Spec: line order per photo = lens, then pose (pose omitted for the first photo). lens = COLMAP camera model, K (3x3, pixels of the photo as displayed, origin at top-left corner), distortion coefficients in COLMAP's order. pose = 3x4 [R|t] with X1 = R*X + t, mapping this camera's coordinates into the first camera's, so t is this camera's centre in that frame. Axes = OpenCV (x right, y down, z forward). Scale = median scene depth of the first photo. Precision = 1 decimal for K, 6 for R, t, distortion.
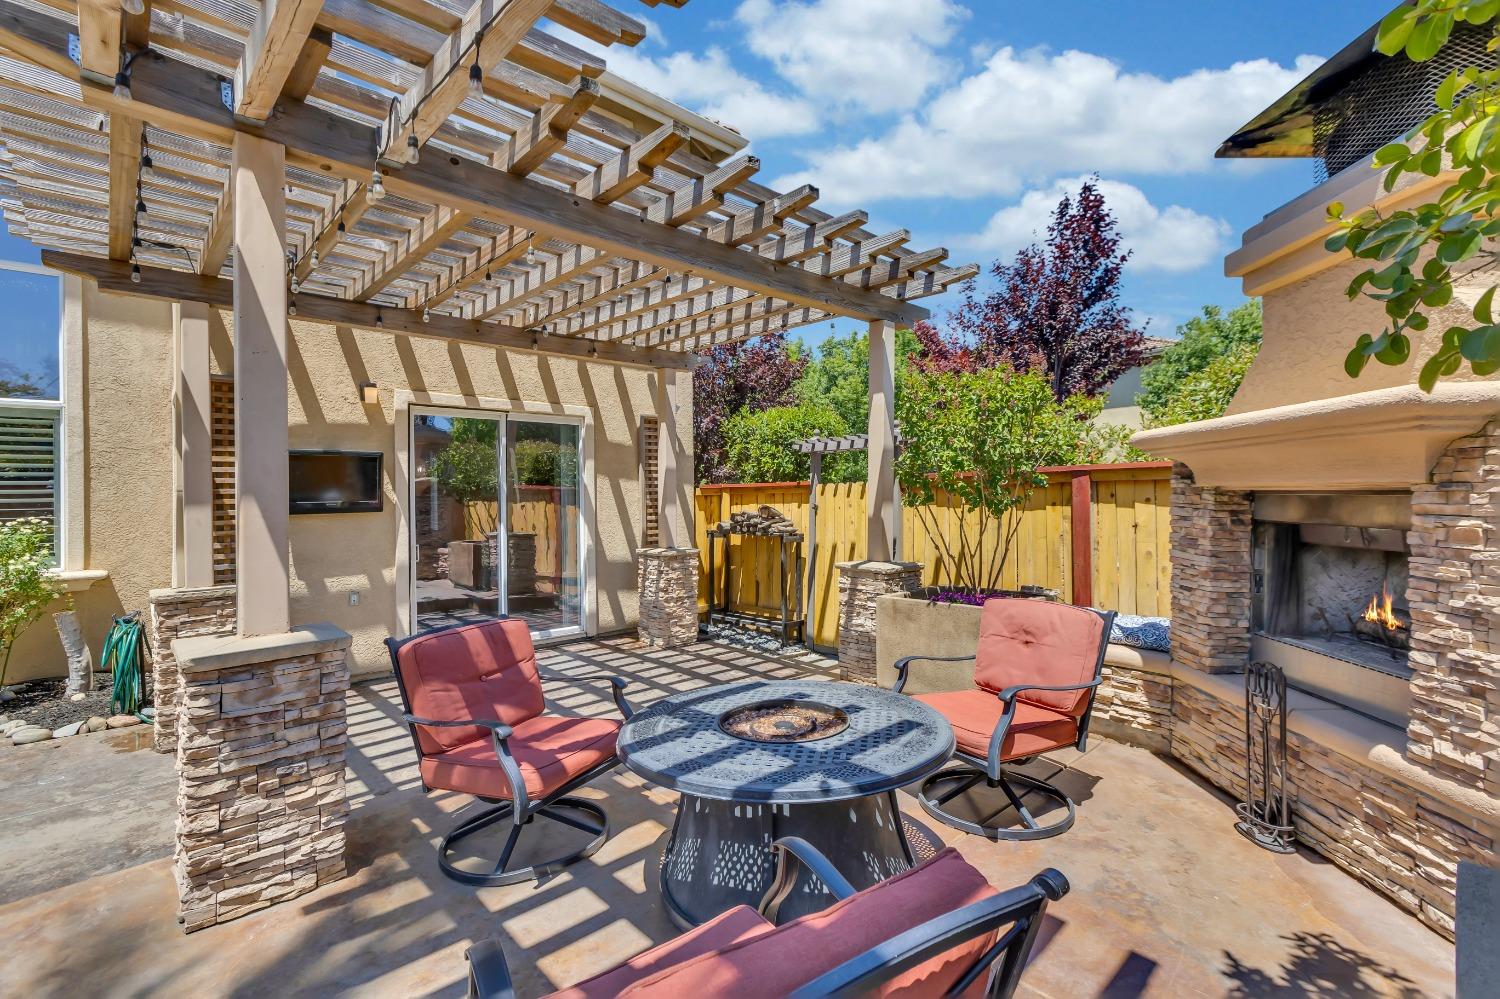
lens RADIAL K [[668.3, 0, 752.3], [0, 668.3, 503.2], [0, 0, 1]] dist [-0.000127, 0.000252]
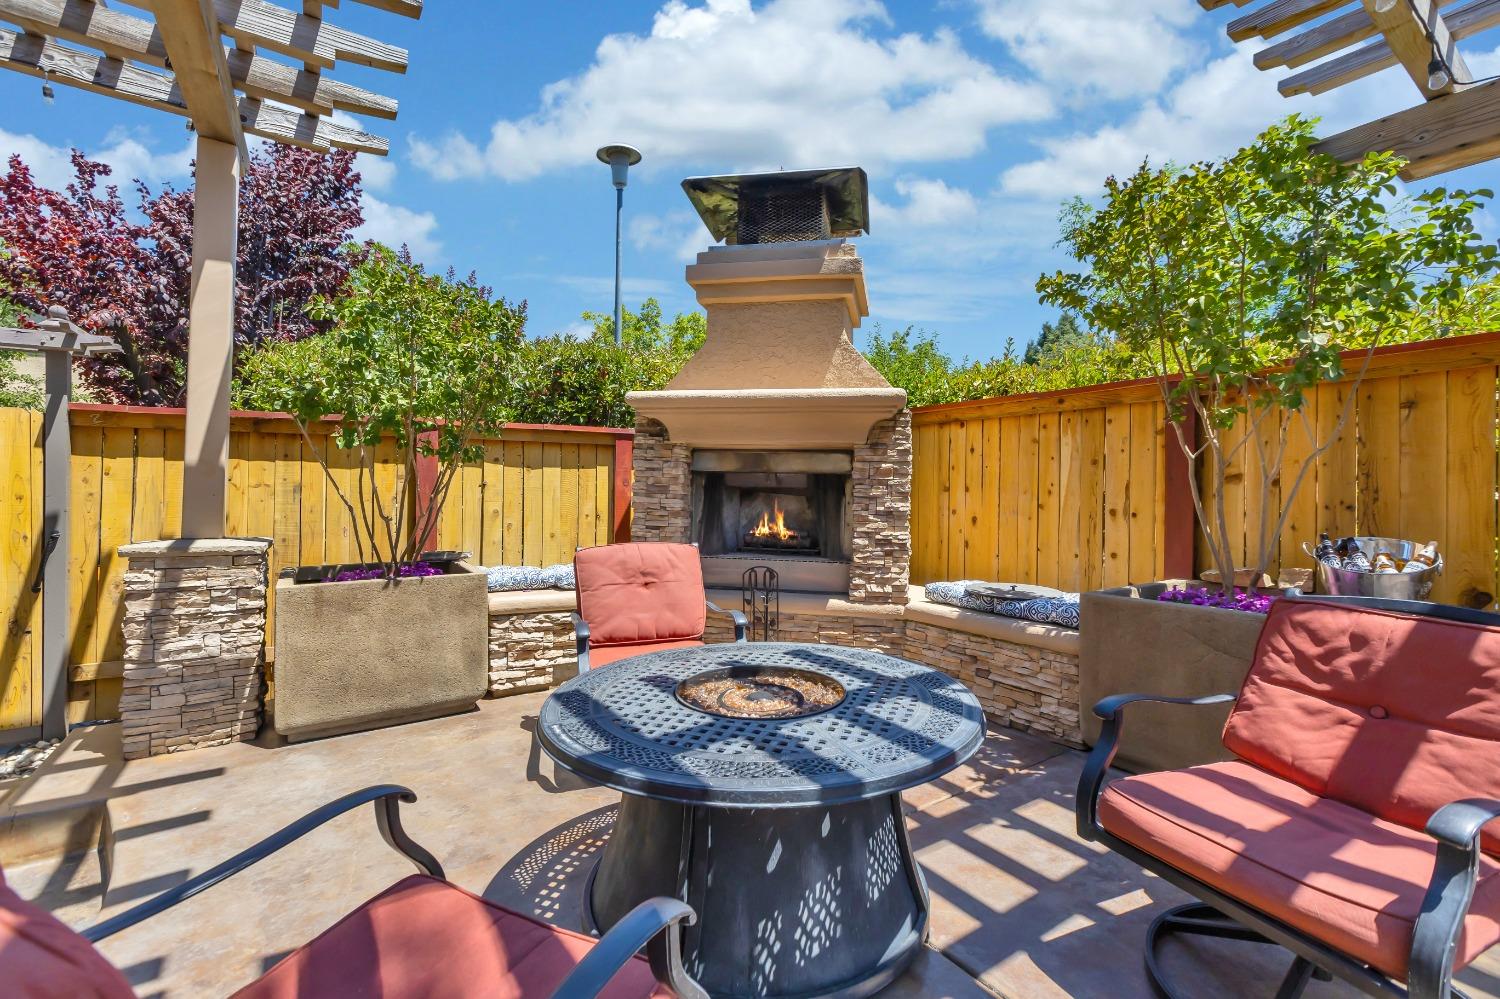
lens RADIAL K [[668.3, 0, 754.0], [0, 668.3, 487.7], [0, 0, 1]] dist [-0.000127, 0.000252]
pose [[0.154719, 0.014652, 0.987850, -0.821761], [-0.004708, 0.999890, -0.014093, 0.114908], [-0.987947, -0.002470, 0.154771, 1.014717]]
